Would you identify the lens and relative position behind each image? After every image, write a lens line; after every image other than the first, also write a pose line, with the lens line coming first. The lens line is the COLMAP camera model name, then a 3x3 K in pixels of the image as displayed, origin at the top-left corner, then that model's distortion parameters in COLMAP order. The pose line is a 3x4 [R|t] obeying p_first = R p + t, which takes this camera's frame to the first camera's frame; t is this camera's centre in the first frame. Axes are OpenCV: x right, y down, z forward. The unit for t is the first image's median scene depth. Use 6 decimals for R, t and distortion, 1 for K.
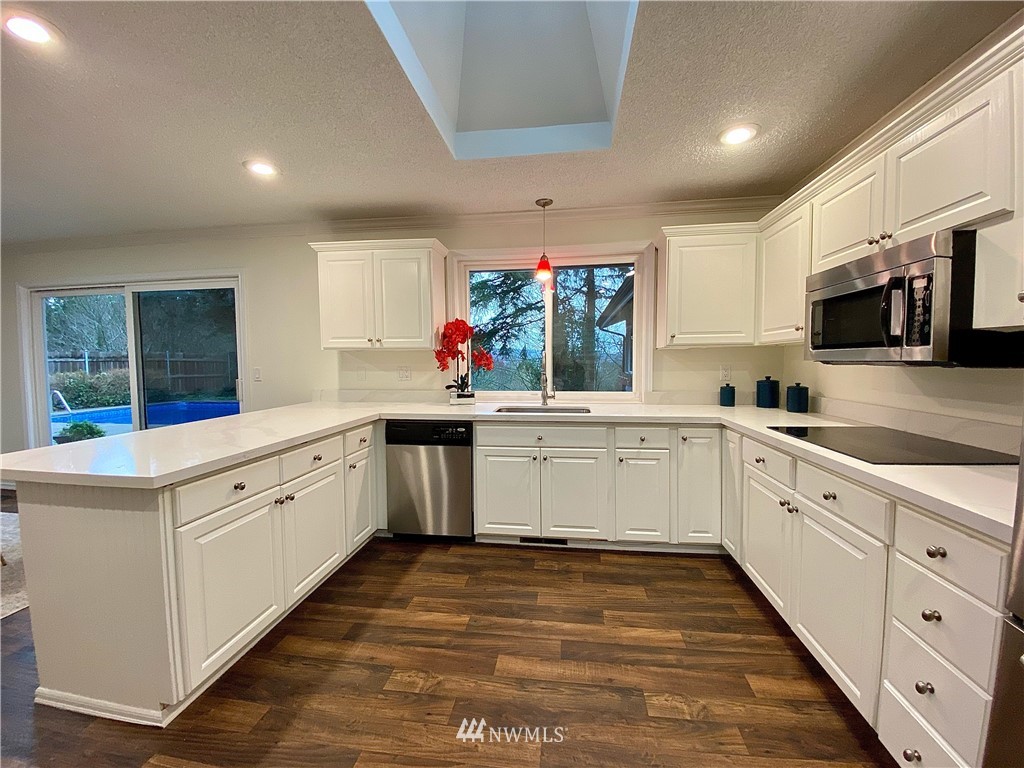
lens RADIAL K [[413.6, 0, 514.2], [0, 413.6, 379.6], [0, 0, 1]] dist [0.032317, -0.026159]
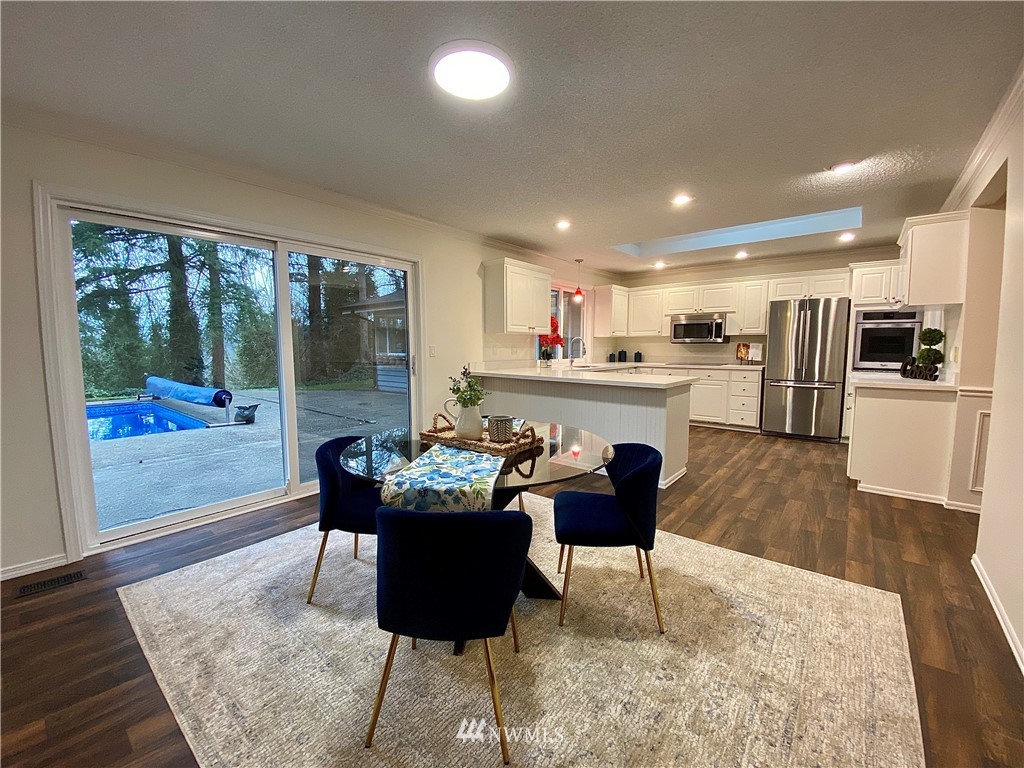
lens RADIAL K [[409.8, 0, 508.8], [0, 409.8, 381.2], [0, 0, 1]] dist [-0.000805, -0.013041]
pose [[0.536030, -0.068663, 0.841402, -2.050330], [0.039770, 0.997634, 0.056076, 0.020165], [-0.843262, 0.003404, 0.537493, 0.290013]]
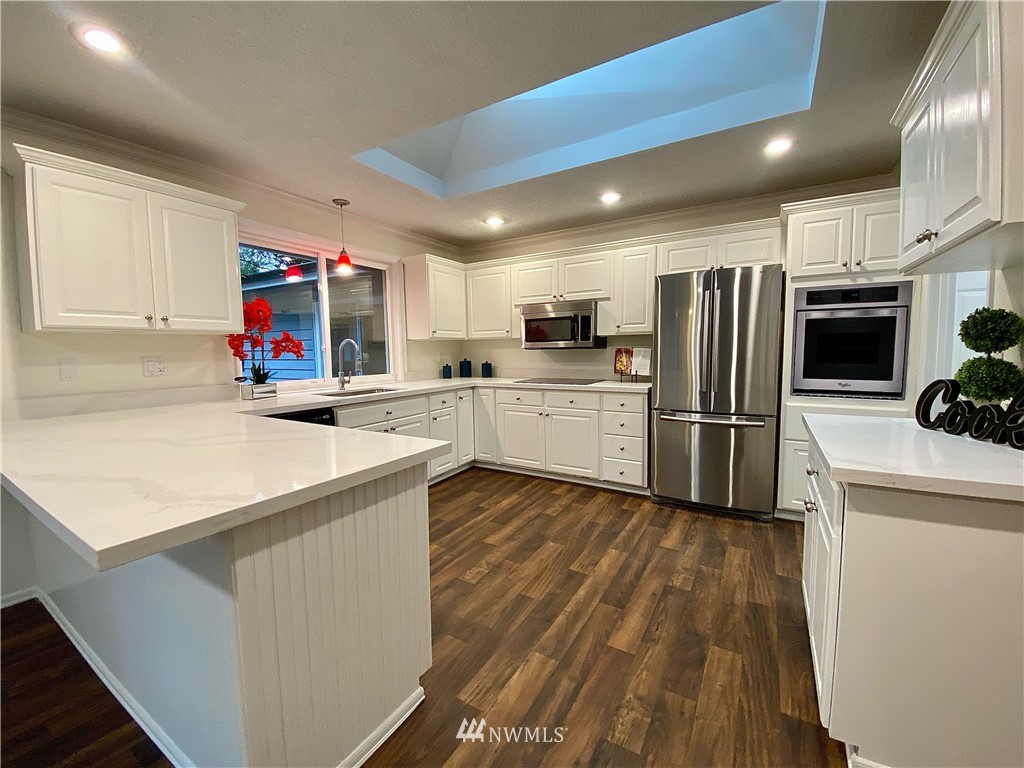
lens RADIAL K [[413.6, 0, 514.2], [0, 413.6, 379.6], [0, 0, 1]] dist [0.032317, -0.026159]
pose [[0.390665, -0.064996, 0.918235, -0.911515], [0.053811, 0.997411, 0.047706, 0.009810], [-0.918959, 0.030774, 0.393151, 0.198096]]
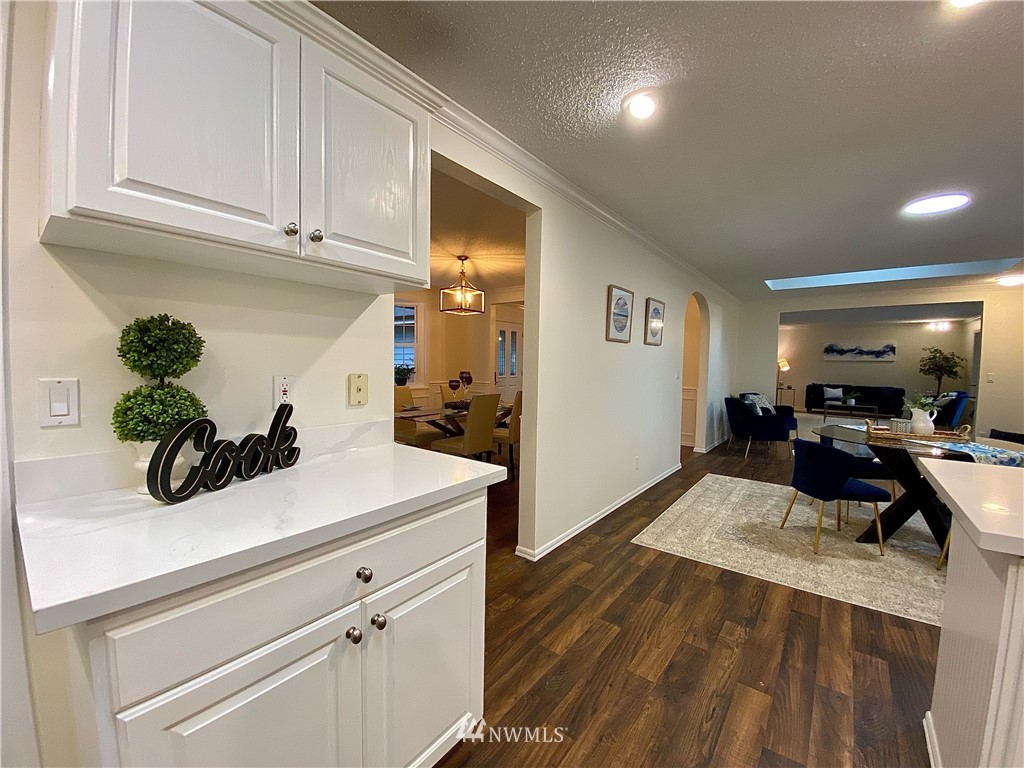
lens RADIAL K [[409.8, 0, 508.8], [0, 409.8, 381.2], [0, 0, 1]] dist [-0.000805, -0.013041]
pose [[-0.512506, 0.039518, -0.857774, 0.038930], [-0.050035, 0.995869, 0.075775, -0.011262], [0.857225, 0.081754, -0.508412, 0.324477]]
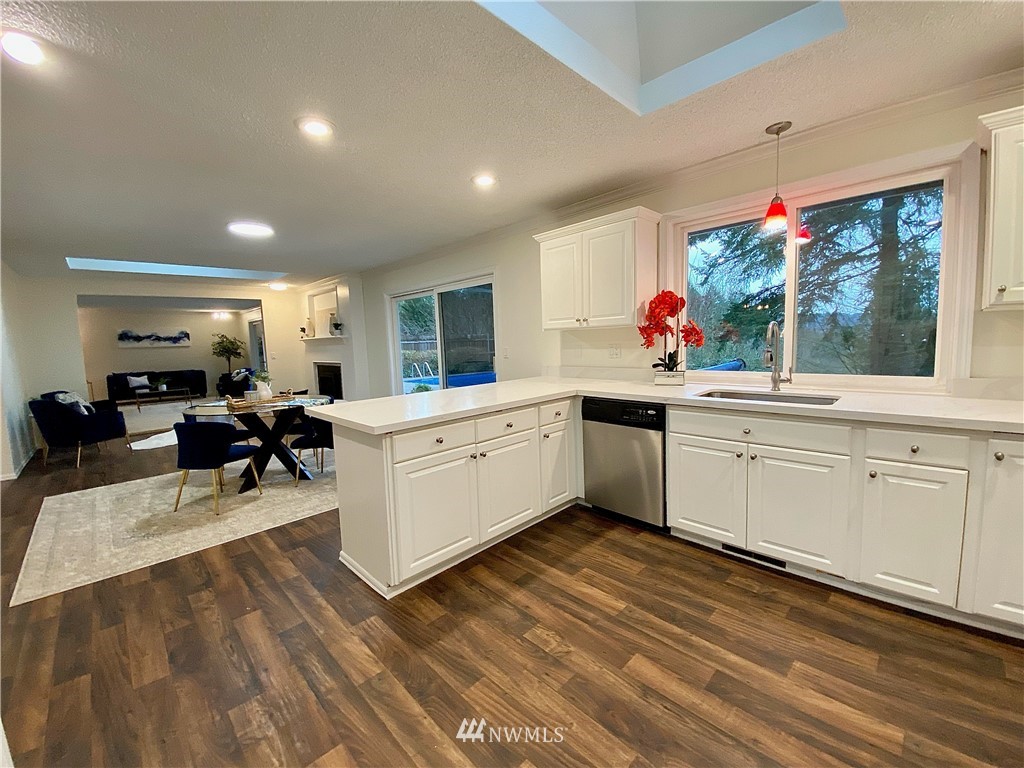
lens RADIAL K [[413.6, 0, 514.2], [0, 413.6, 379.6], [0, 0, 1]] dist [0.032317, -0.026159]
pose [[0.792920, 0.036872, -0.608209, 0.201431], [0.000584, 0.998121, 0.061271, -0.009605], [0.609325, -0.048939, 0.791409, 0.080487]]
